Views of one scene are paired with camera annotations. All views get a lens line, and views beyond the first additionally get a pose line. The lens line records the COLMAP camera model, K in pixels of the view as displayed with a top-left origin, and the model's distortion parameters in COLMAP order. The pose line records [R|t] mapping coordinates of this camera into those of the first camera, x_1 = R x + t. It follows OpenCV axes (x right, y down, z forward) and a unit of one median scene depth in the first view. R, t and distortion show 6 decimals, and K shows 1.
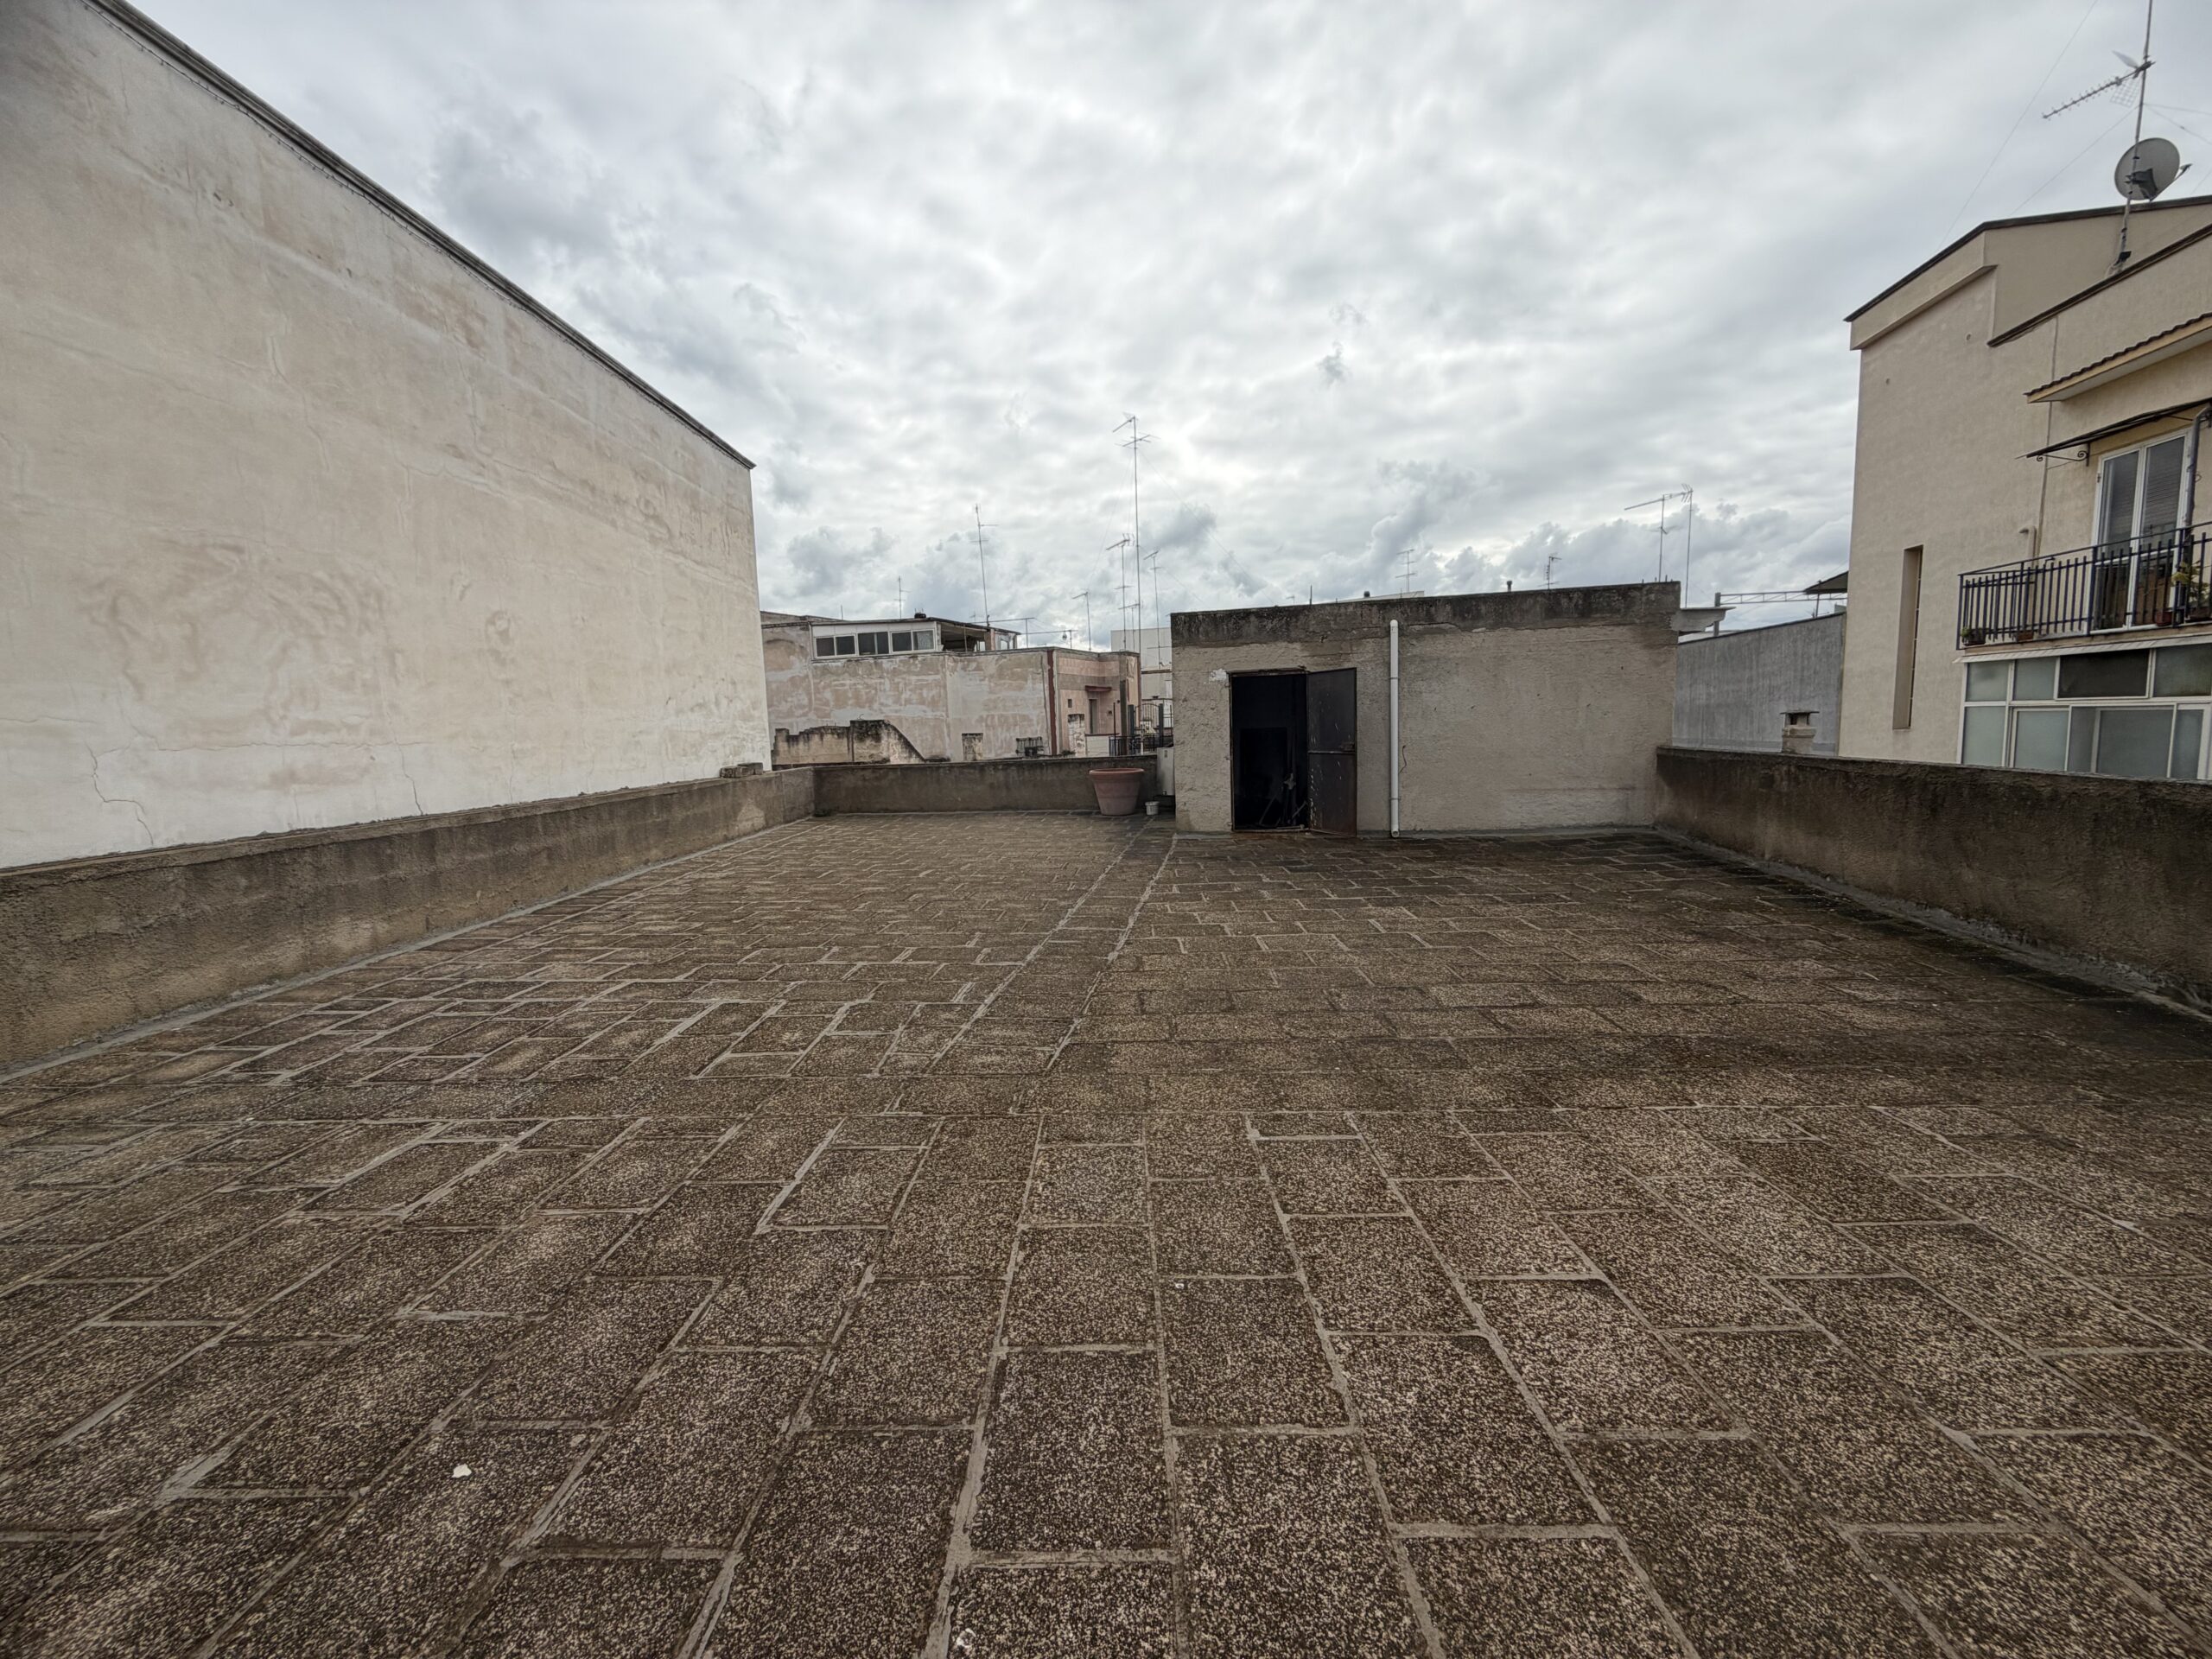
lens RADIAL K [[889.1, 0, 1106.3], [0, 889.1, 831.2], [0, 0, 1]] dist [-0.002220, 0.000322]
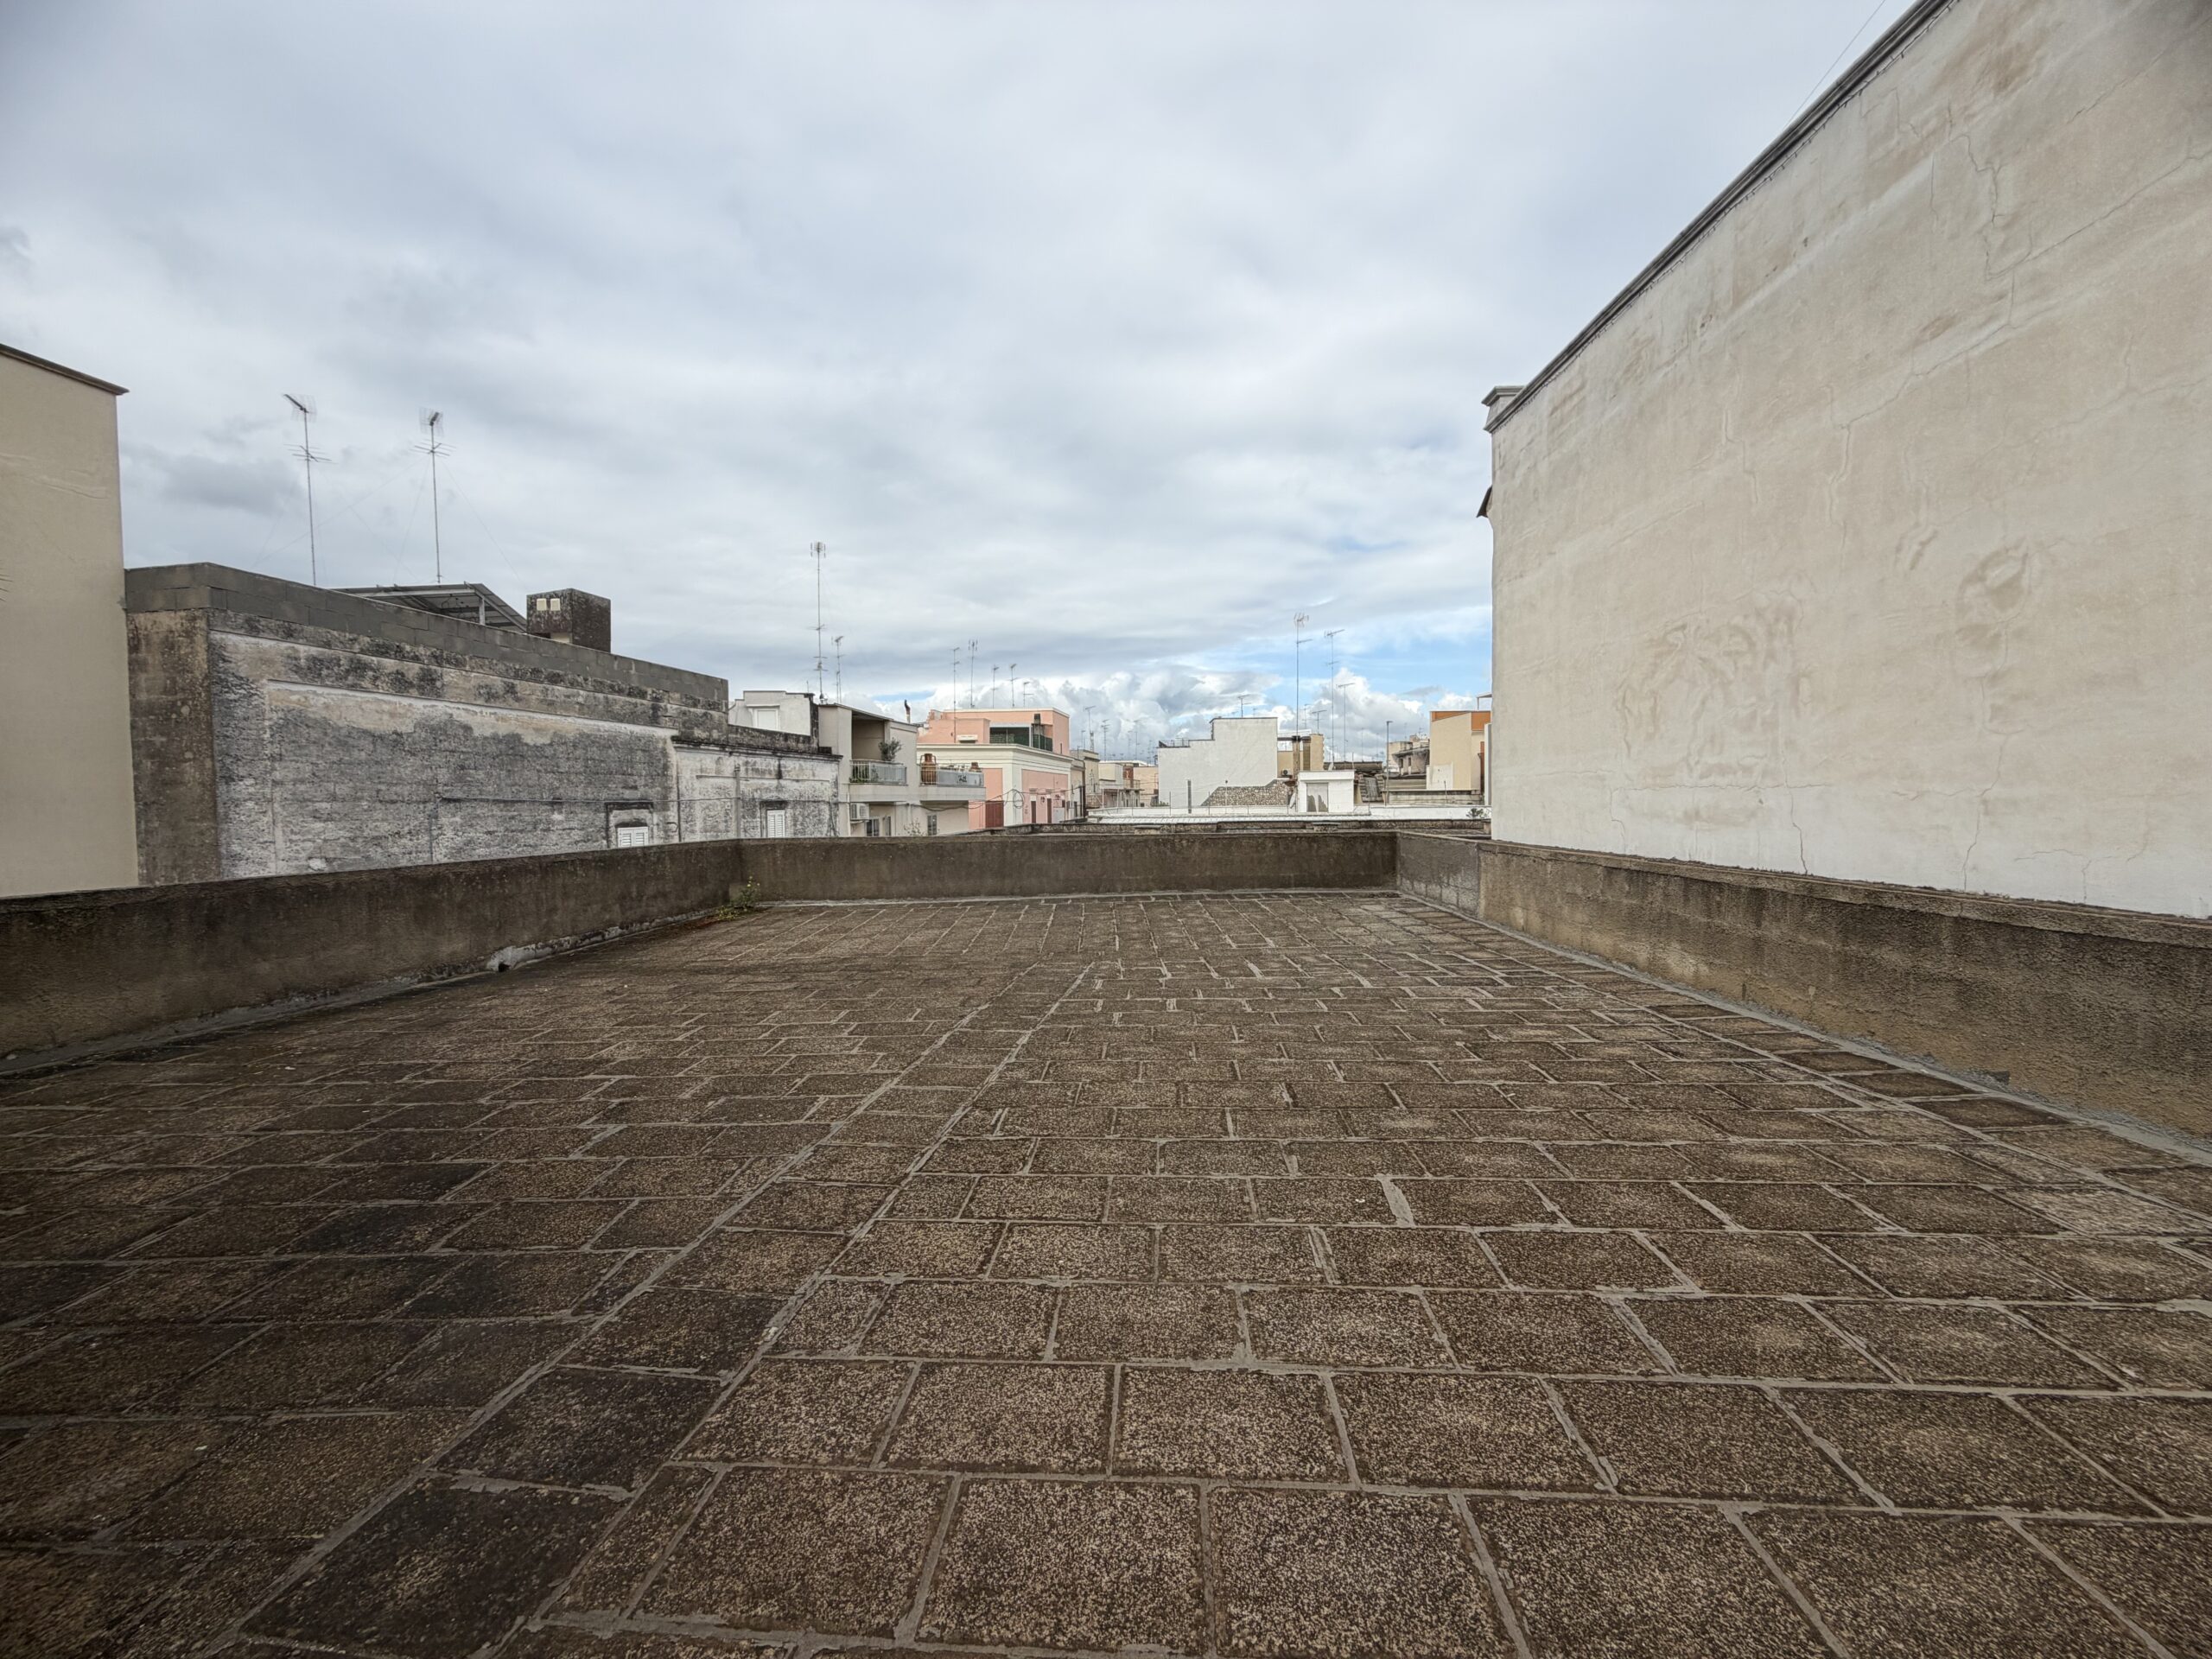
lens RADIAL K [[889.1, 0, 1105.0], [0, 889.1, 830.0], [0, 0, 1]] dist [-0.002220, 0.000322]
pose [[-0.998548, 0.050883, -0.017706, -0.127823], [0.047635, 0.987375, 0.151069, -0.228060], [0.025169, 0.150006, -0.988365, 1.923688]]
